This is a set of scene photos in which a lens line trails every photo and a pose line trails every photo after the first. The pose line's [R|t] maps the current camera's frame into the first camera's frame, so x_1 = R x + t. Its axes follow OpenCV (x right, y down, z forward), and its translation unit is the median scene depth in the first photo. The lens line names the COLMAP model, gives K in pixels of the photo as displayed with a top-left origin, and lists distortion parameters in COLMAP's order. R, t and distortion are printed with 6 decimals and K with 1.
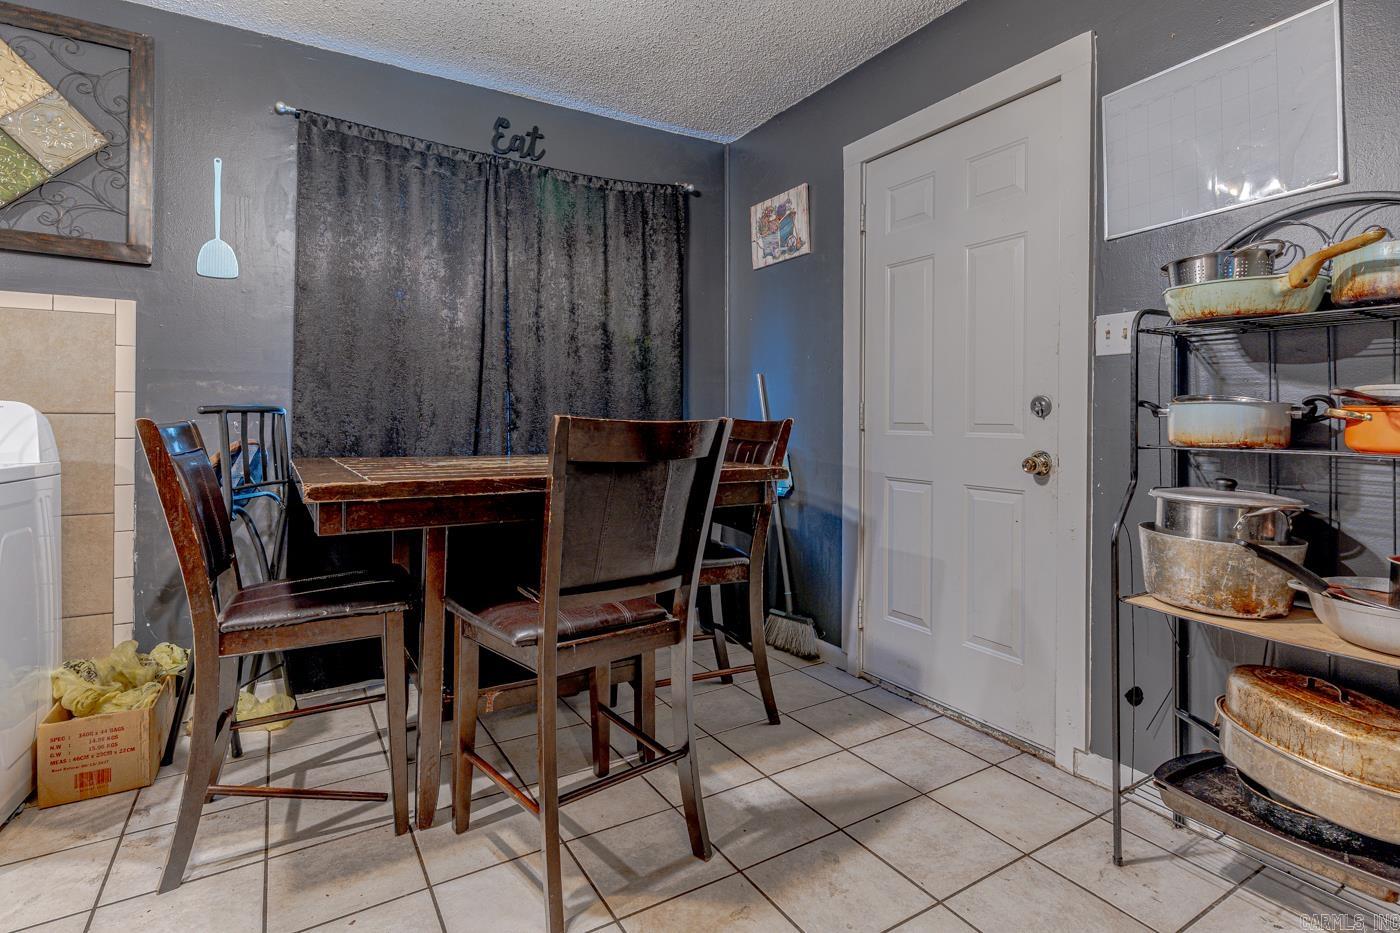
lens RADIAL K [[672.6, 0, 677.1], [0, 672.6, 415.8], [0, 0, 1]] dist [0.001064, 0.001816]
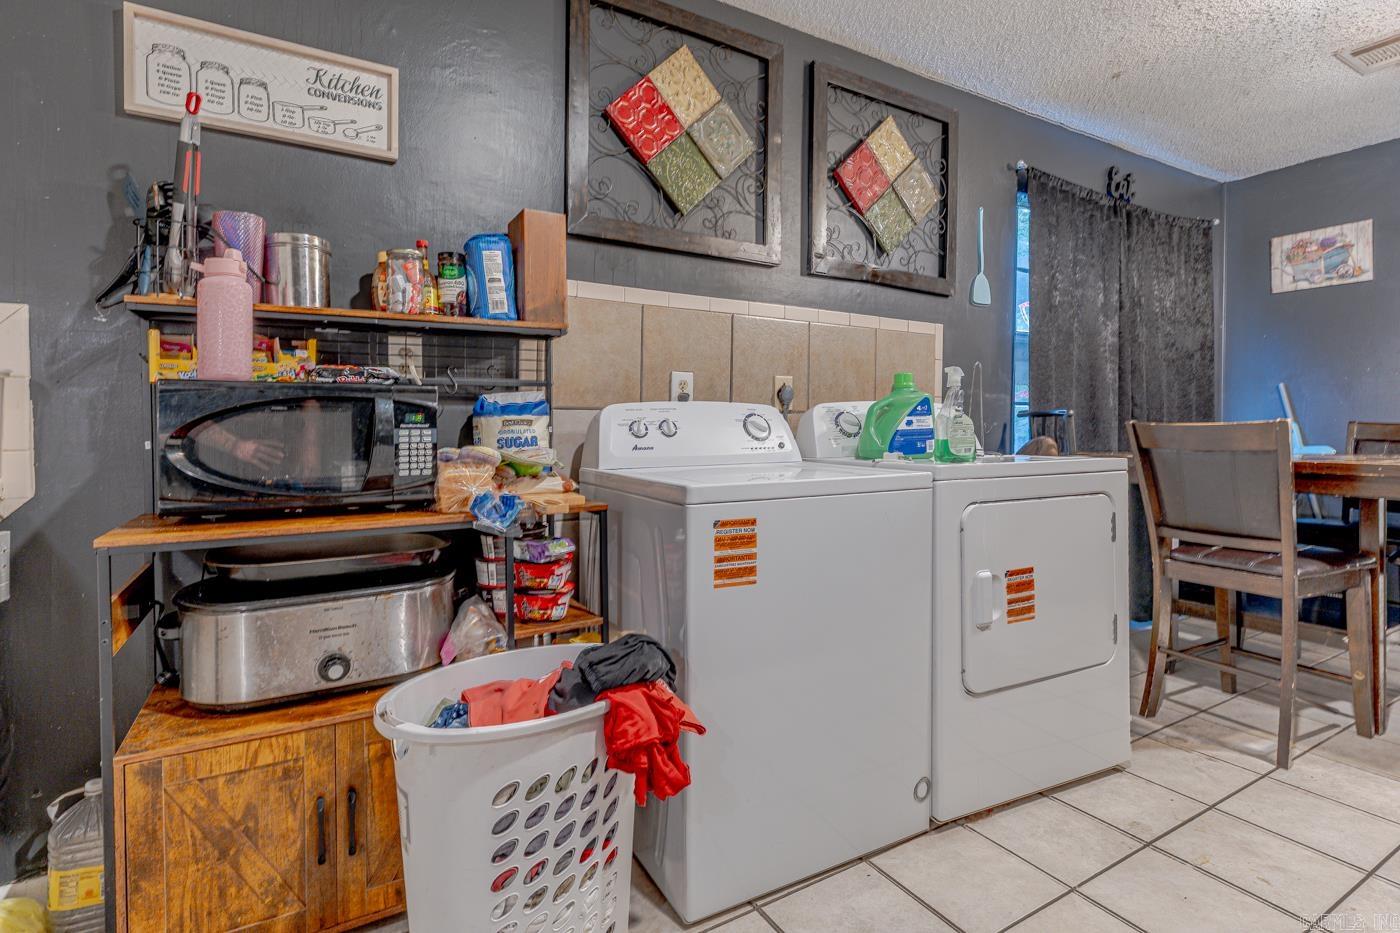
lens RADIAL K [[672.6, 0, 684.8], [0, 672.6, 424.8], [0, 0, 1]] dist [0.001064, 0.001816]
pose [[0.999995, -0.001470, 0.002668, -0.985193], [0.001464, 0.999996, 0.002356, 0.007177], [-0.002672, -0.002352, 0.999994, -0.174138]]
